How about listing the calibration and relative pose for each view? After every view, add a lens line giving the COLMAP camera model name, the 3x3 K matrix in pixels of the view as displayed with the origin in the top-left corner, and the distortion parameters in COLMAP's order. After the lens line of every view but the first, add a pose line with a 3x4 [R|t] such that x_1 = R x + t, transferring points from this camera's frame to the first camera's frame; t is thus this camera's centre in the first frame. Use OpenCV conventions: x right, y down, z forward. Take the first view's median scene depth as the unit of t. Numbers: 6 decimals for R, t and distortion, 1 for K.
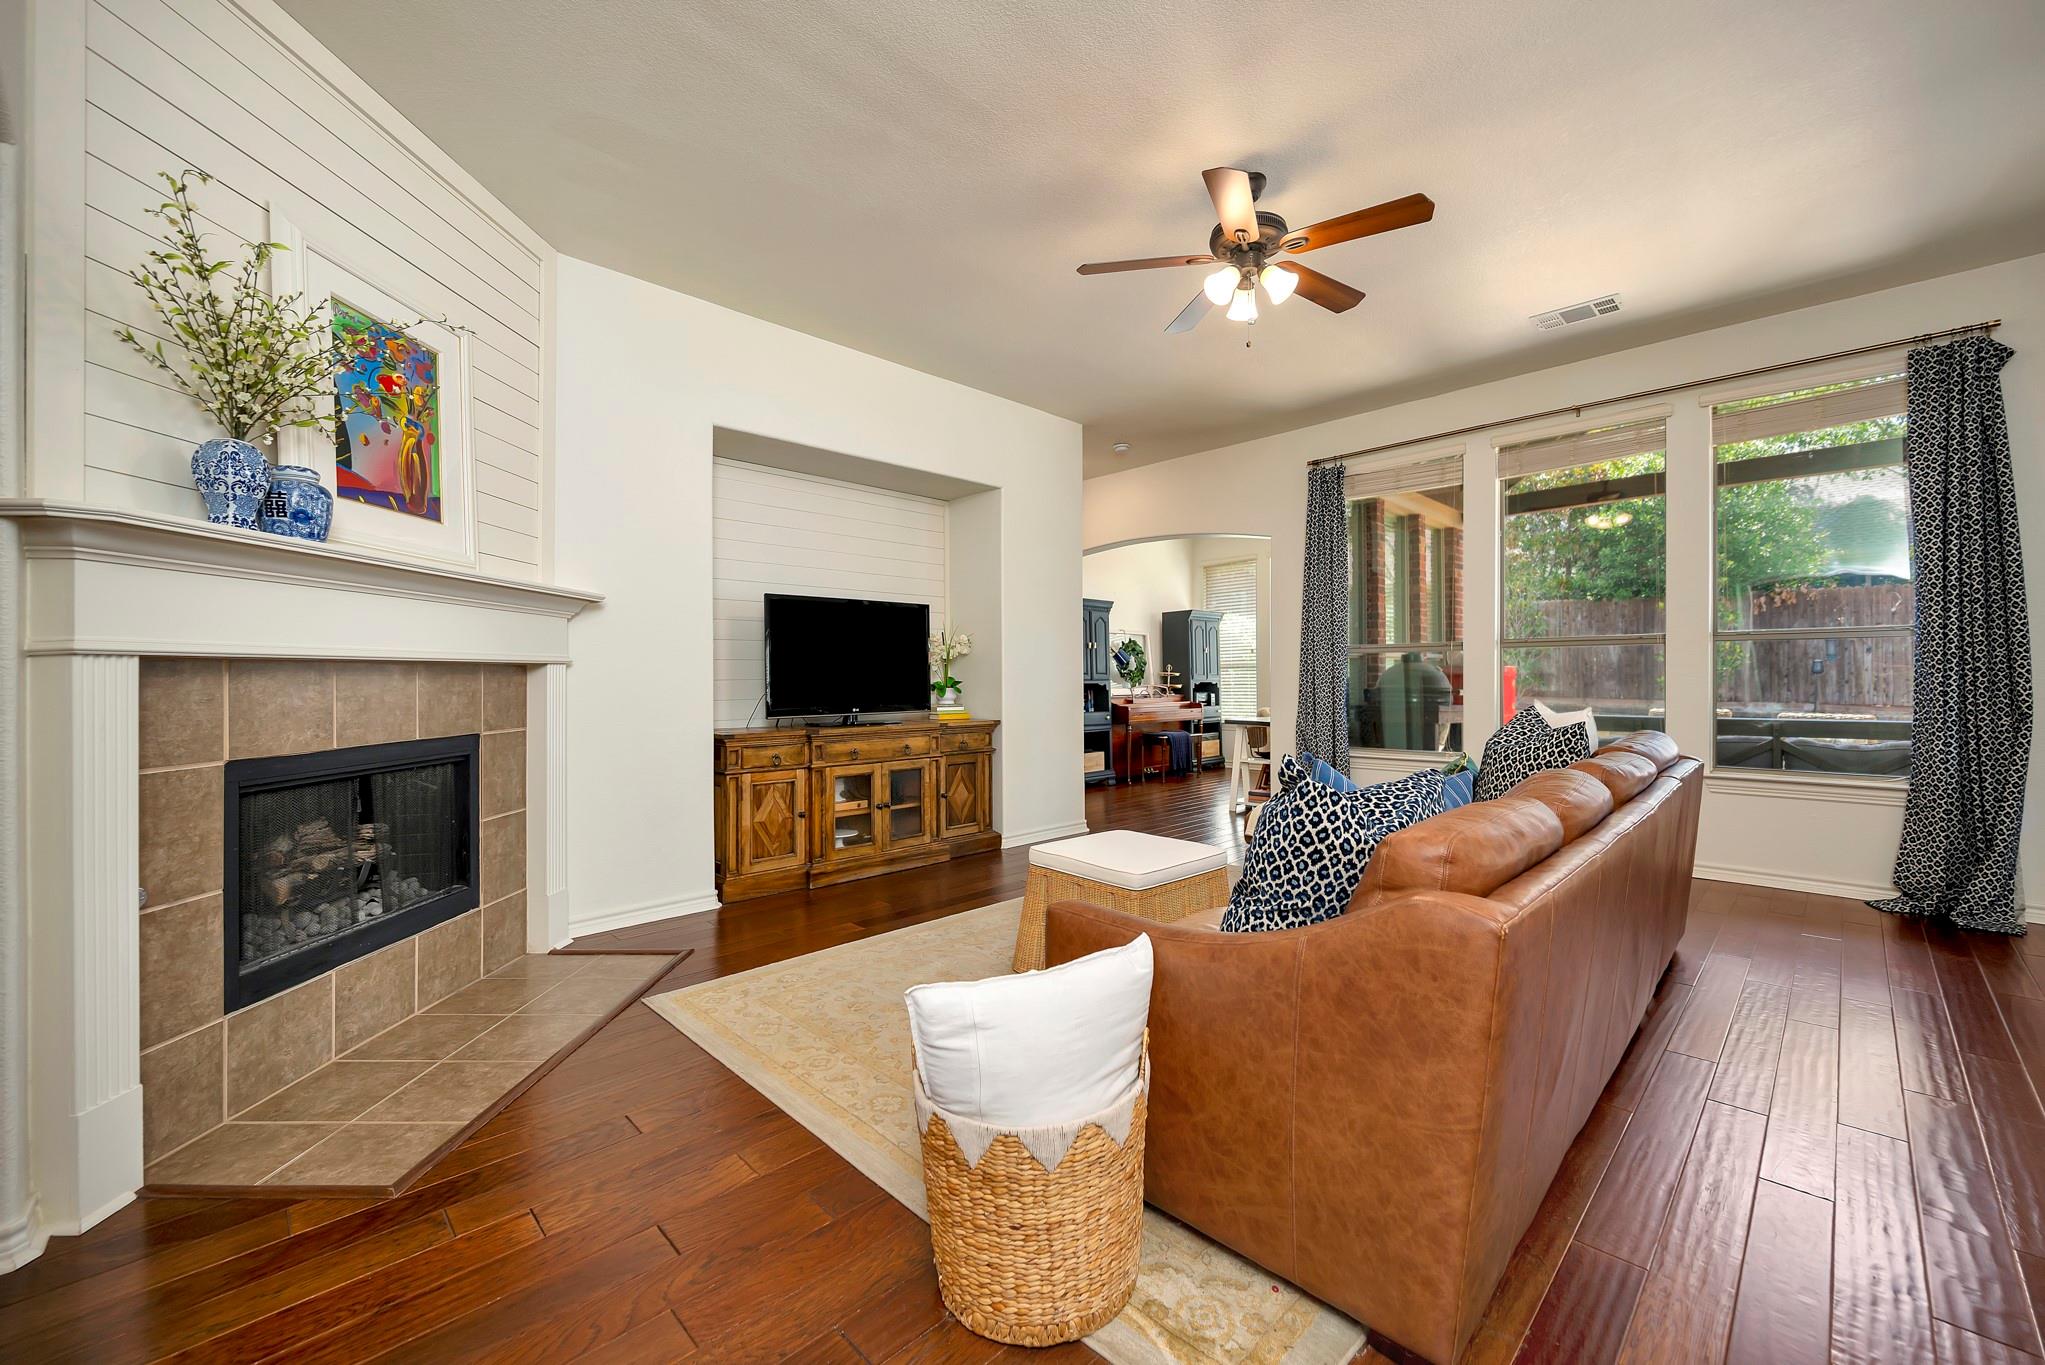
lens RADIAL K [[806.0, 0, 1024.6], [0, 806.0, 676.0], [0, 0, 1]] dist [-0.000782, -0.000097]
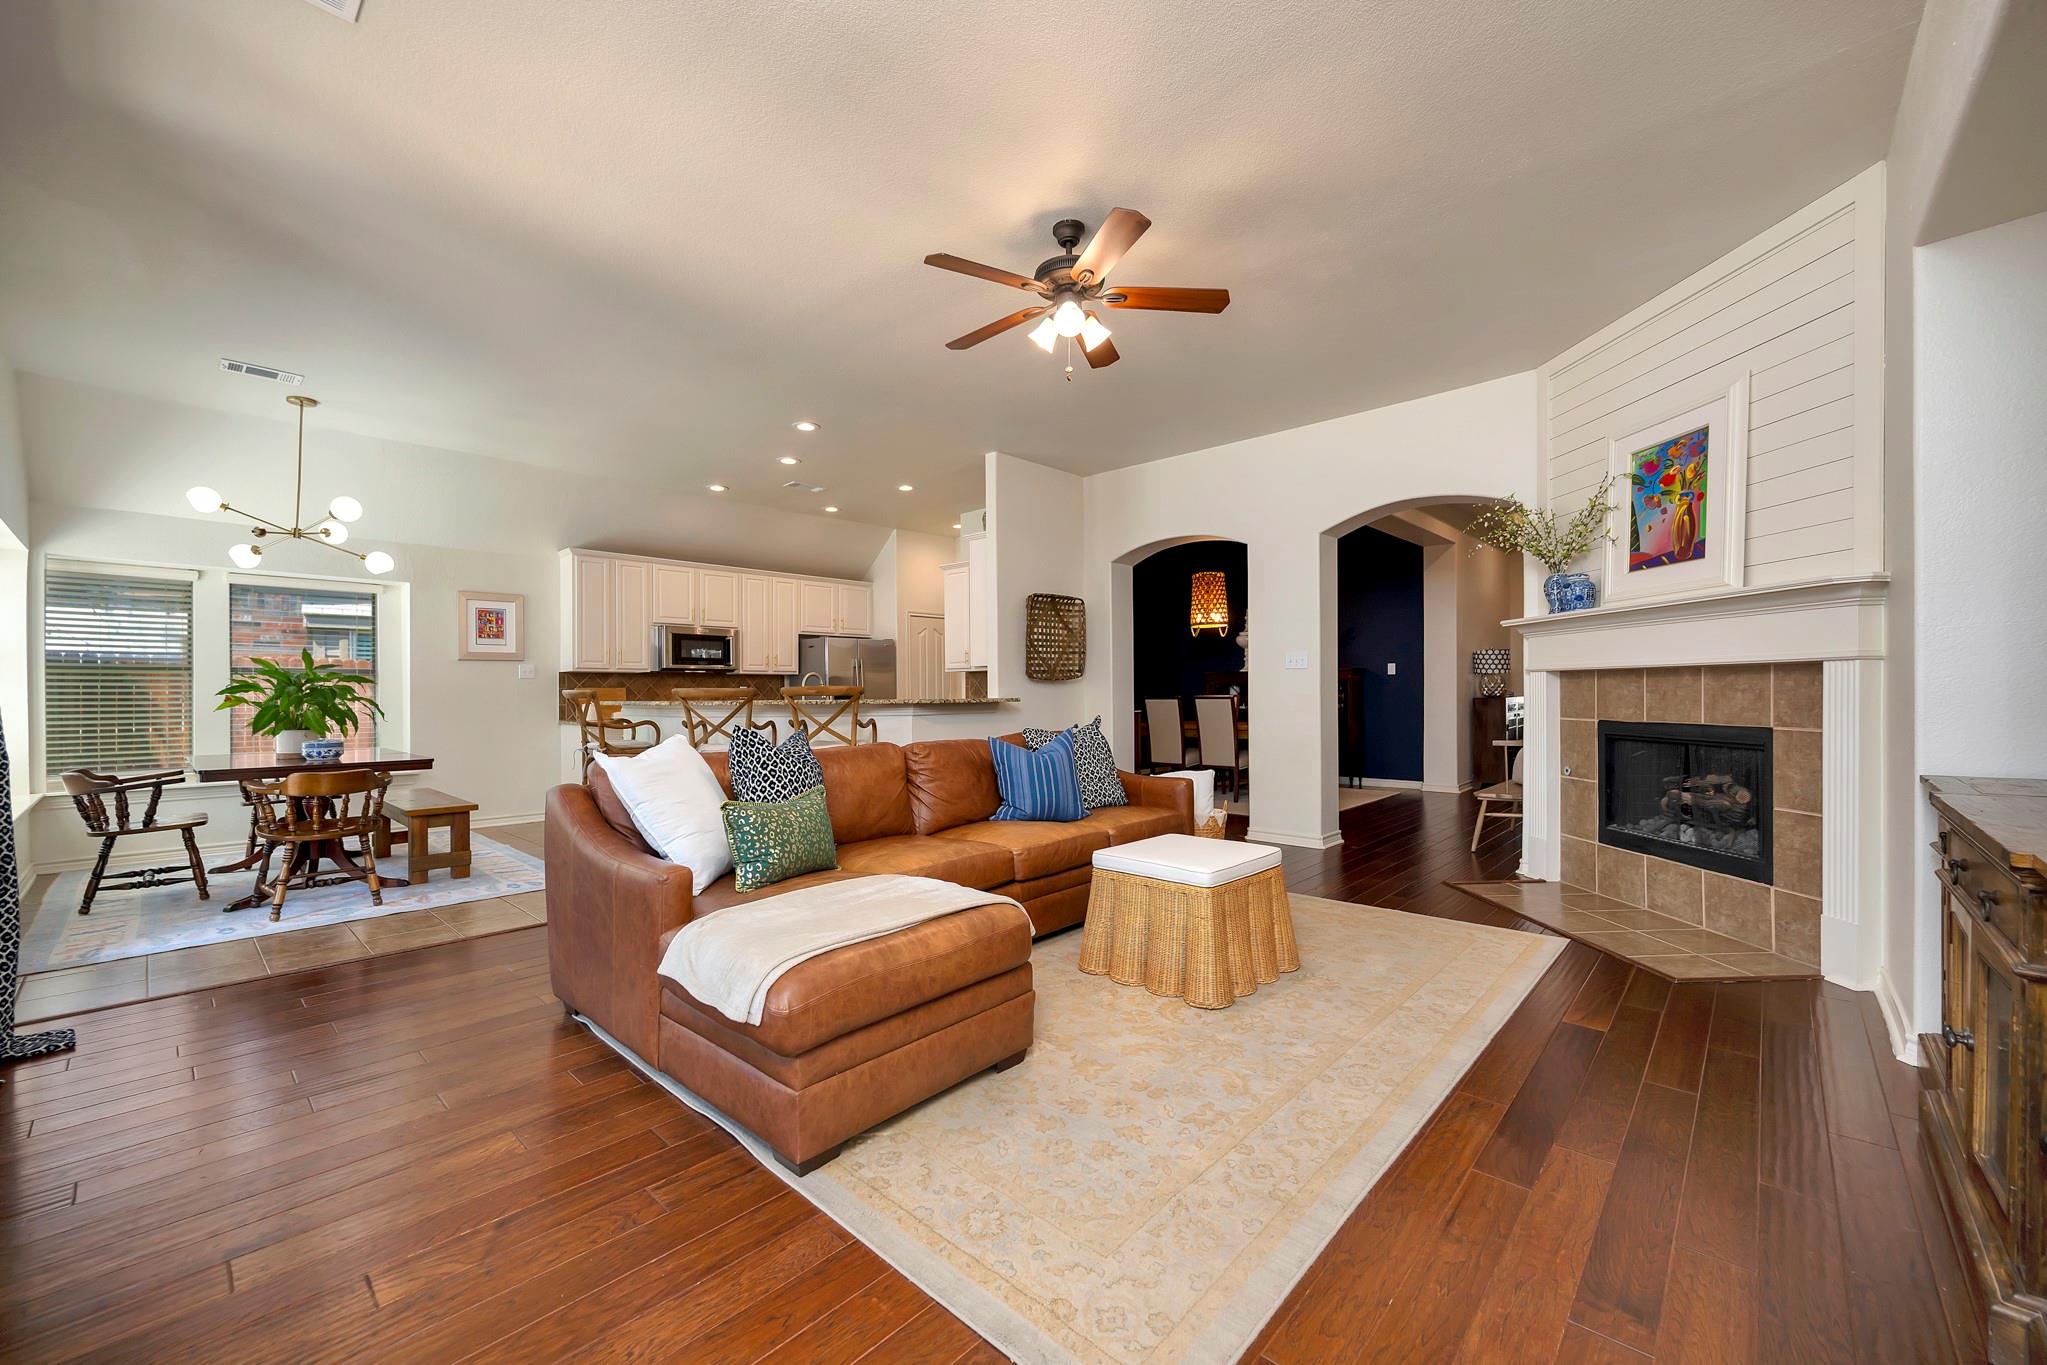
lens RADIAL K [[806.7, 0, 1032.3], [0, 806.7, 694.7], [0, 0, 1]] dist [-0.000782, -0.000097]
pose [[-0.998742, 0.012782, -0.048482, 0.443594], [0.012496, 0.999903, 0.006192, 0.007852], [0.048556, 0.005578, -0.998805, 2.385287]]
